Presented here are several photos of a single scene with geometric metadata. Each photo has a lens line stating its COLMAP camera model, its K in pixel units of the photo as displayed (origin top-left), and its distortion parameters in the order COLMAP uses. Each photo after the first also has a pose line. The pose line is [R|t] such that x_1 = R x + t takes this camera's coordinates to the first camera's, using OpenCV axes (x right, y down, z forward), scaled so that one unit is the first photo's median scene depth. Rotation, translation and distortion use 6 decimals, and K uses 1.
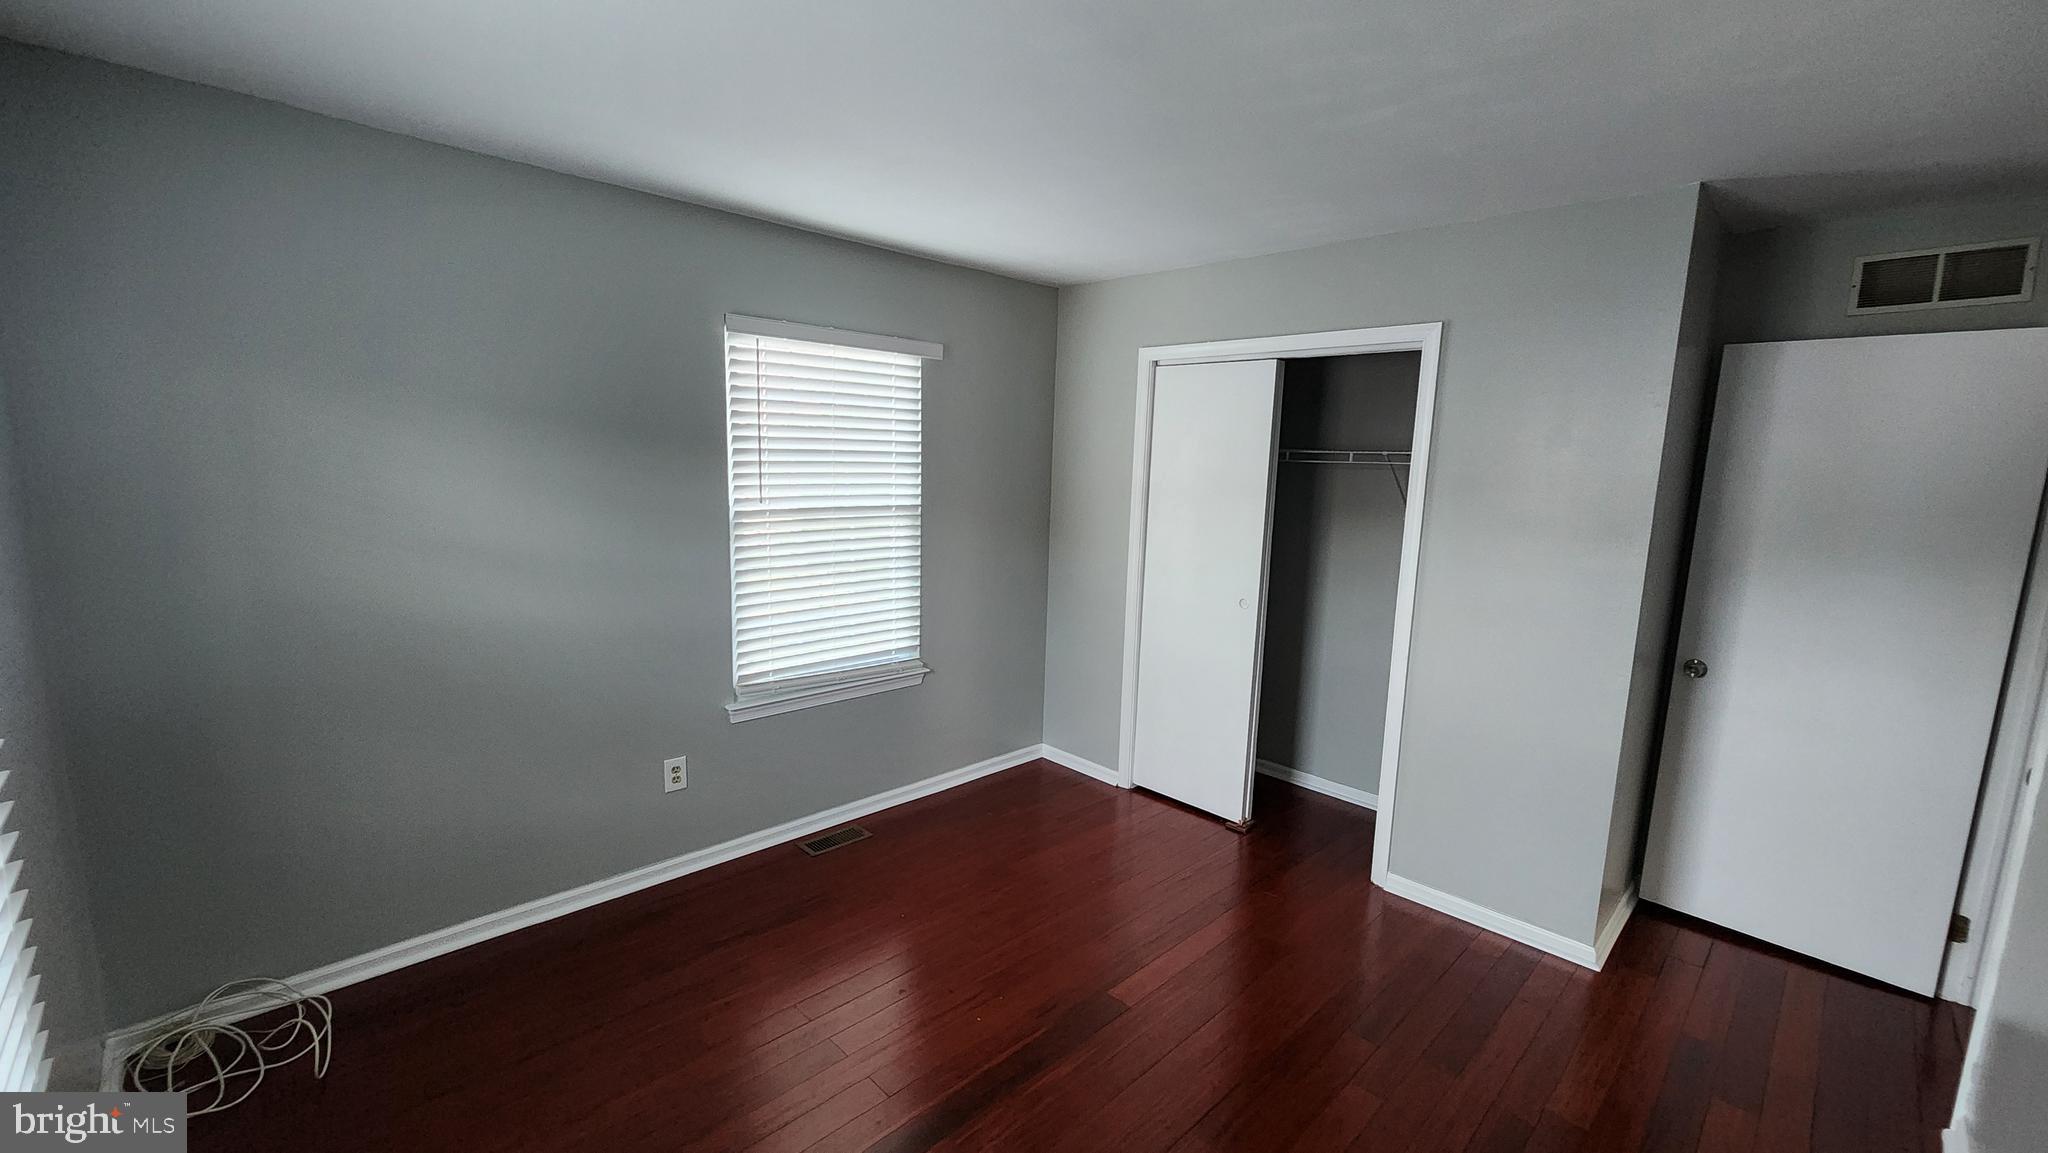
lens RADIAL K [[841.2, 0, 1022.0], [0, 841.2, 586.8], [0, 0, 1]] dist [0.002534, -0.000352]
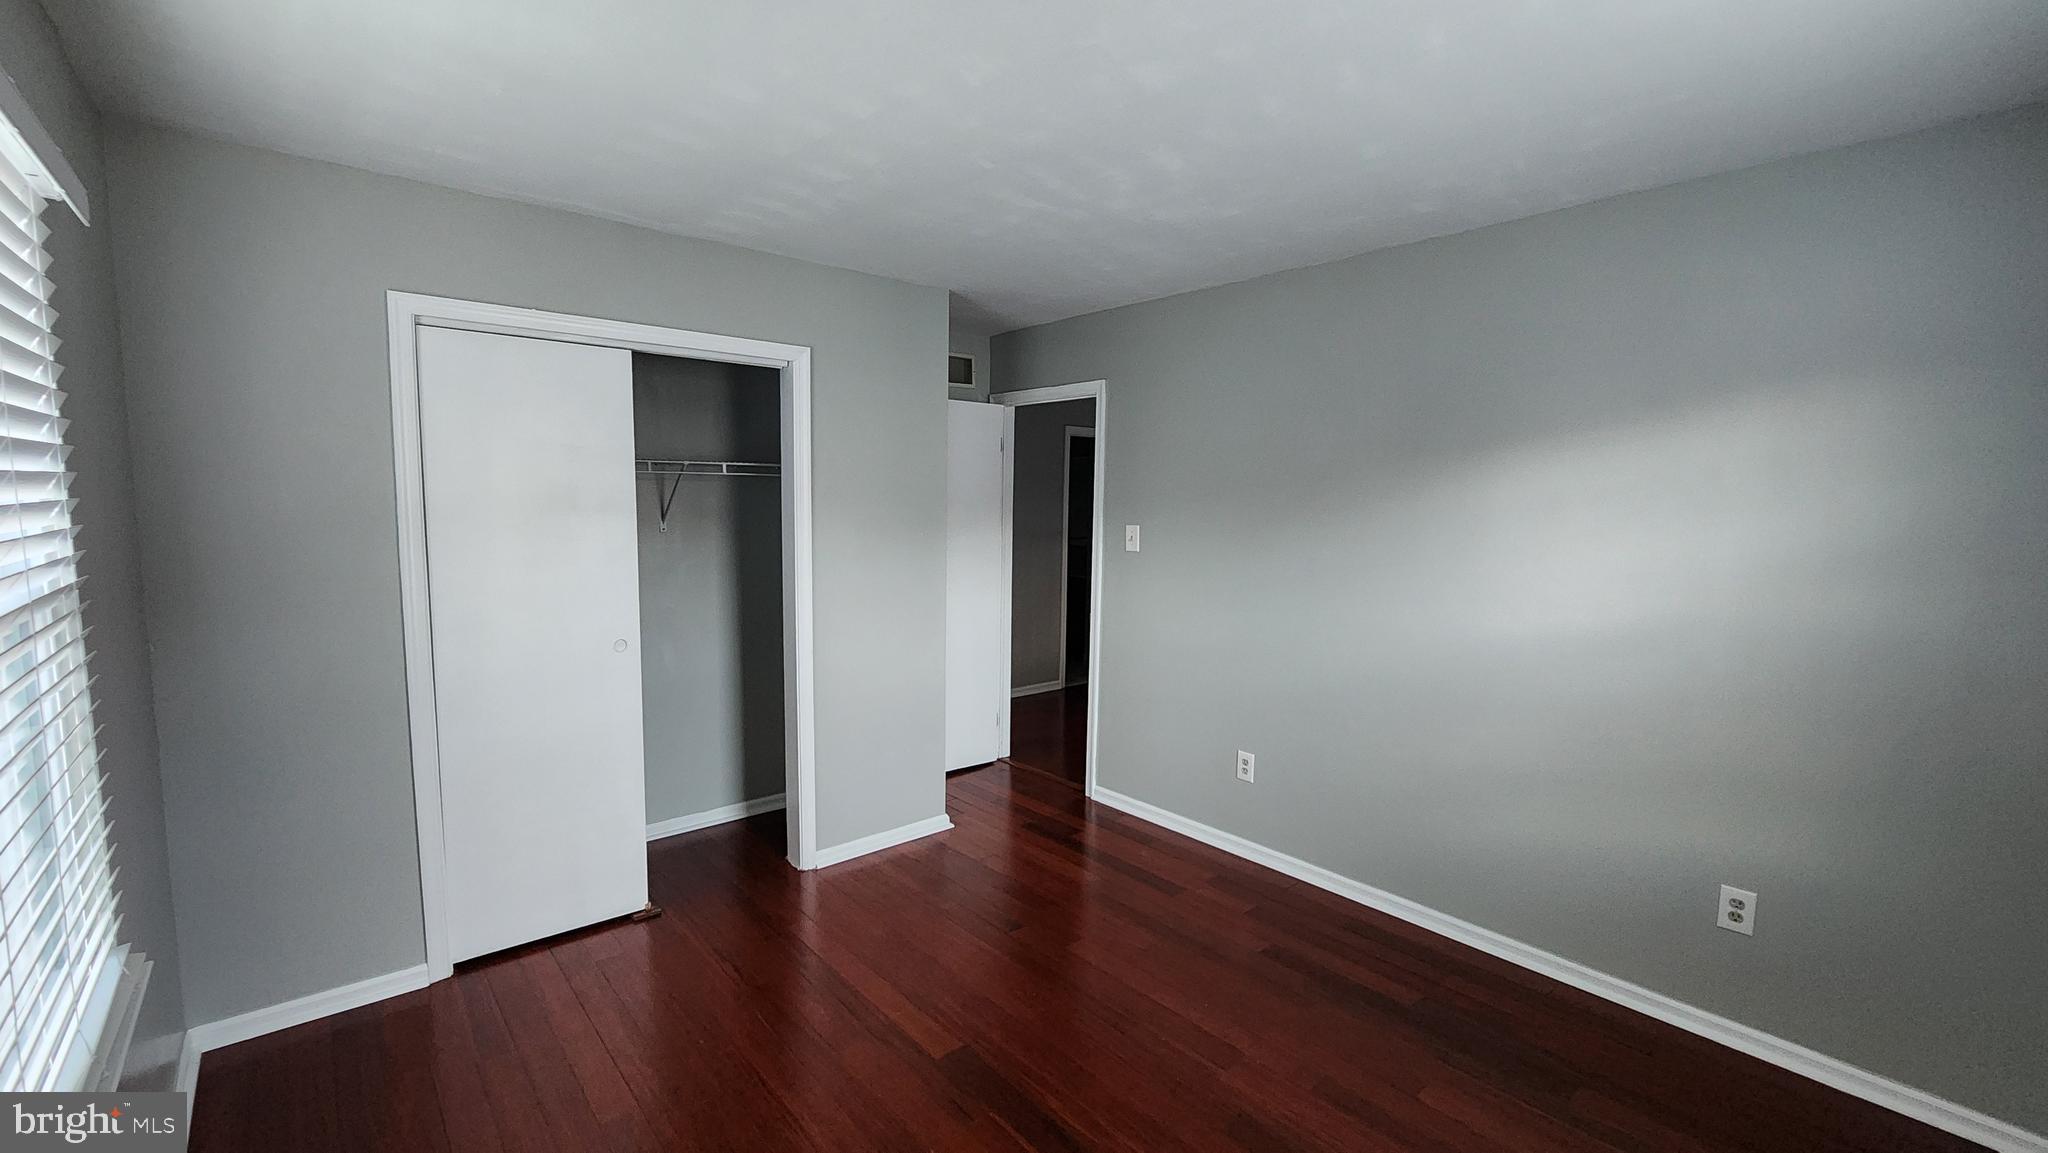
lens RADIAL K [[841.2, 0, 1022.0], [0, 841.2, 586.8], [0, 0, 1]] dist [0.002534, -0.000352]
pose [[0.065859, -0.139141, 0.988080, -0.559972], [0.140715, 0.981629, 0.128853, -0.095583], [-0.987857, 0.130552, 0.084228, 0.595313]]
